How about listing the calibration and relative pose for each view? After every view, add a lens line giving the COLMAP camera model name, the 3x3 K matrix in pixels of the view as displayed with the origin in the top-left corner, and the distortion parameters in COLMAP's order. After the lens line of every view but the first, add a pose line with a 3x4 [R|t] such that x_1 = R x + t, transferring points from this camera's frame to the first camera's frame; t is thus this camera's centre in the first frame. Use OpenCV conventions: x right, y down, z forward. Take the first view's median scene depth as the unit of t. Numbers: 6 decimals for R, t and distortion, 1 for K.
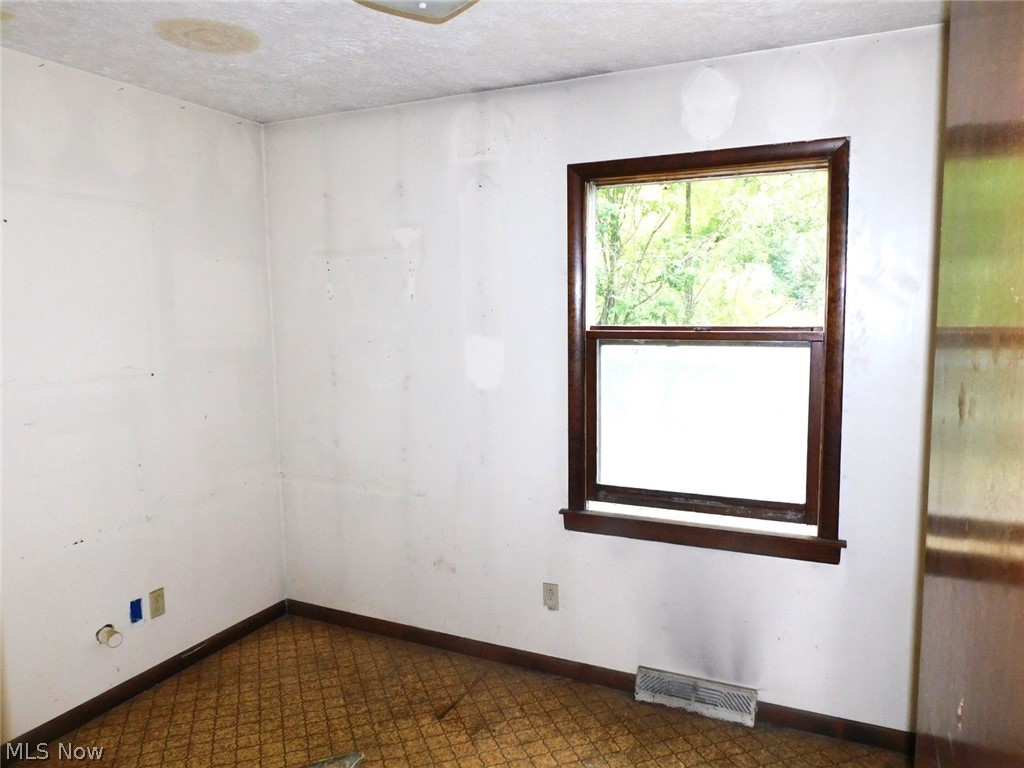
lens RADIAL K [[722.5, 0, 512.0], [0, 722.5, 384.0], [0, 0, 1]] dist [-0.031378, 0.002218]
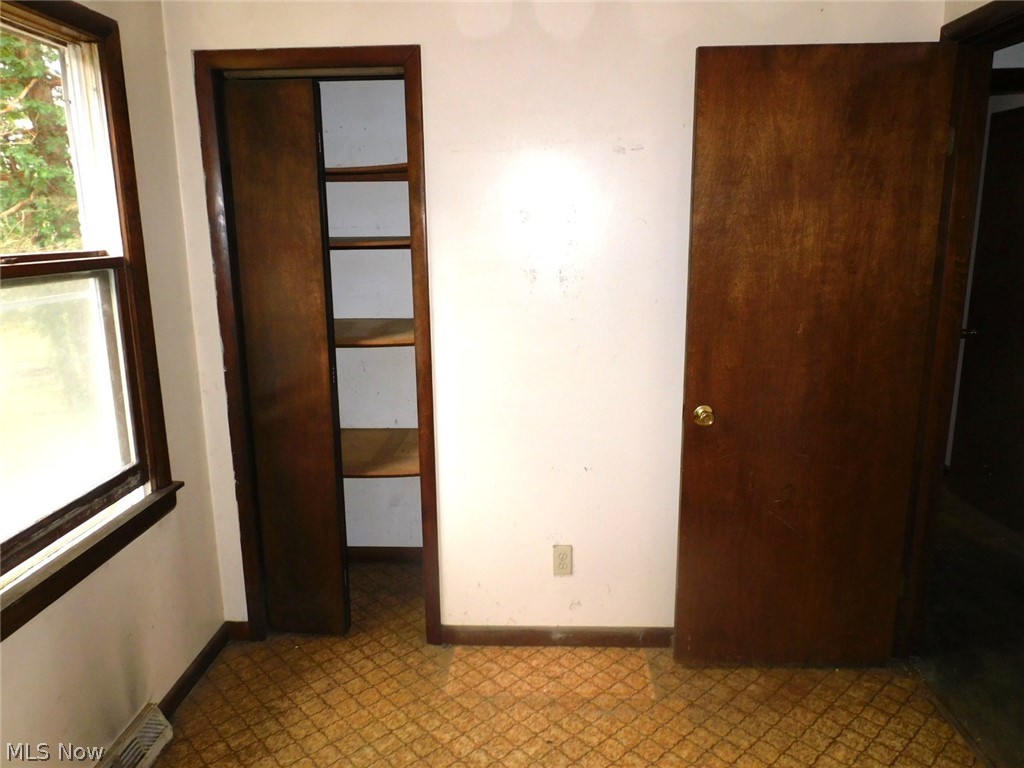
lens RADIAL K [[722.5, 0, 512.0], [0, 722.5, 384.0], [0, 0, 1]] dist [-0.031378, 0.002218]
pose [[-0.389792, -0.186661, 0.901787, -0.493139], [0.090389, 0.966759, 0.239179, -0.079566], [-0.916456, 0.174742, -0.359963, 0.896773]]
